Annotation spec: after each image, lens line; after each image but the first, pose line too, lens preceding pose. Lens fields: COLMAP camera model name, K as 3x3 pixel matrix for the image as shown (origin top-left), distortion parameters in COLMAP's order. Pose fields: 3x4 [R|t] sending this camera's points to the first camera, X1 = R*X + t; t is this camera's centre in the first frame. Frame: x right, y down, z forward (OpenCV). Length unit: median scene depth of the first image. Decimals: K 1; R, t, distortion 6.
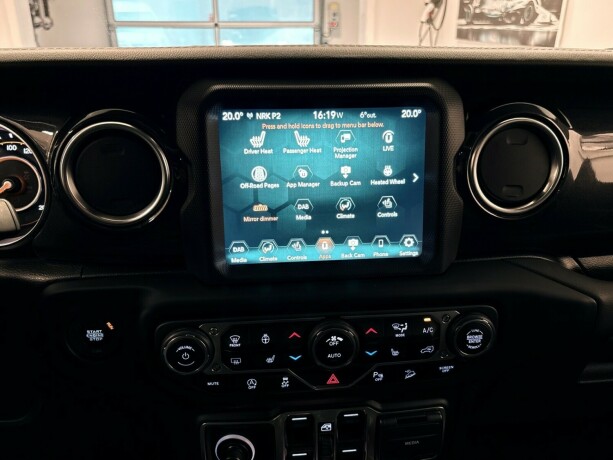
lens RADIAL K [[494.9, 0, 306.5], [0, 494.9, 230.0], [0, 0, 1]] dist [0.006788, -0.005855]
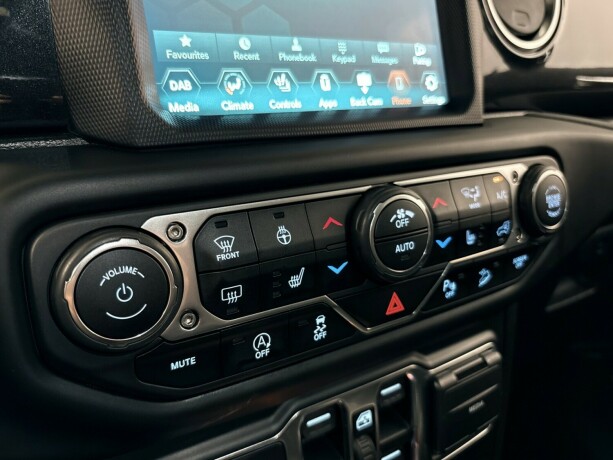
lens RADIAL K [[506.3, 0, 309.8], [0, 506.3, 233.1], [0, 0, 1]] dist [-0.010474, -0.006162]
pose [[0.887155, -0.140391, 0.439599, -0.264437], [0.204165, 0.973706, -0.101062, 0.259854], [-0.413852, 0.179409, 0.892491, 0.517917]]
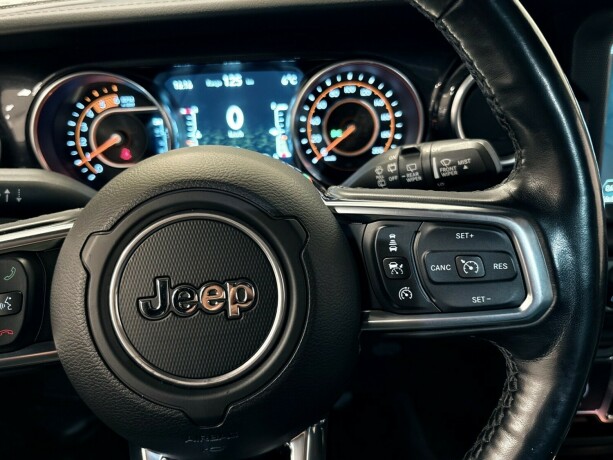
lens RADIAL K [[522.4, 0, 306.5], [0, 522.4, 230.0], [0, 0, 1]] dist [0.052814, -0.155293]
pose [[0.998309, -0.014895, -0.056193, -0.677296], [0.019854, 0.995856, 0.088752, 0.018284], [0.054638, -0.089717, 0.994467, -0.061564]]
